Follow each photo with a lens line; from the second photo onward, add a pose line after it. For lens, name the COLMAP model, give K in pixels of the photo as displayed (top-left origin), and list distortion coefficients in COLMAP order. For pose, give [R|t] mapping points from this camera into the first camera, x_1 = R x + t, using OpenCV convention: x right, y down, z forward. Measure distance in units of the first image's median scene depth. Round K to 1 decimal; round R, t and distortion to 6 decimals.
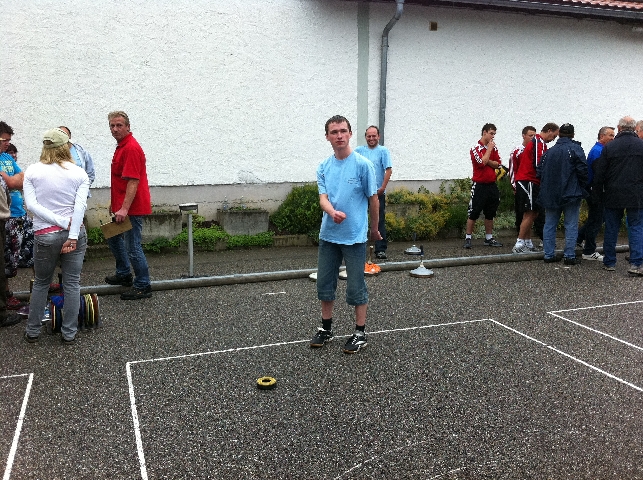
lens RADIAL K [[589.2, 0, 308.0], [0, 589.2, 243.9], [0, 0, 1]] dist [-0.006457, -0.005360]
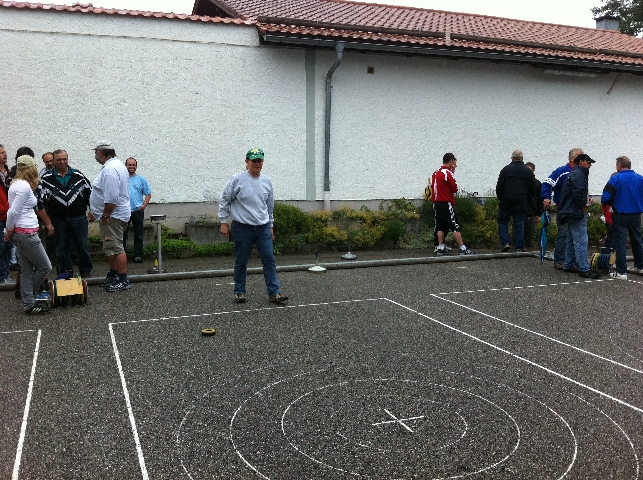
lens RADIAL K [[588.0, 0, 319.4], [0, 588.0, 252.2], [0, 0, 1]] dist [0.002248, 0.005376]
pose [[0.998574, -0.004534, 0.053185, 0.061048], [0.006146, 0.999525, -0.030190, 0.043155], [-0.053023, 0.030474, 0.998128, -0.223606]]
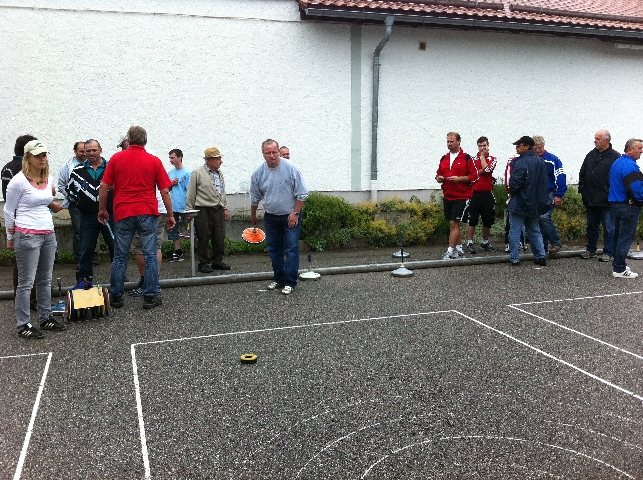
lens RADIAL K [[588.0, 0, 319.4], [0, 588.0, 252.2], [0, 0, 1]] dist [0.002248, 0.005376]
pose [[0.999967, -0.004639, -0.006702, 0.041187], [0.004599, 0.999971, -0.005993, 0.014826], [0.006730, 0.005962, 0.999960, -0.094100]]
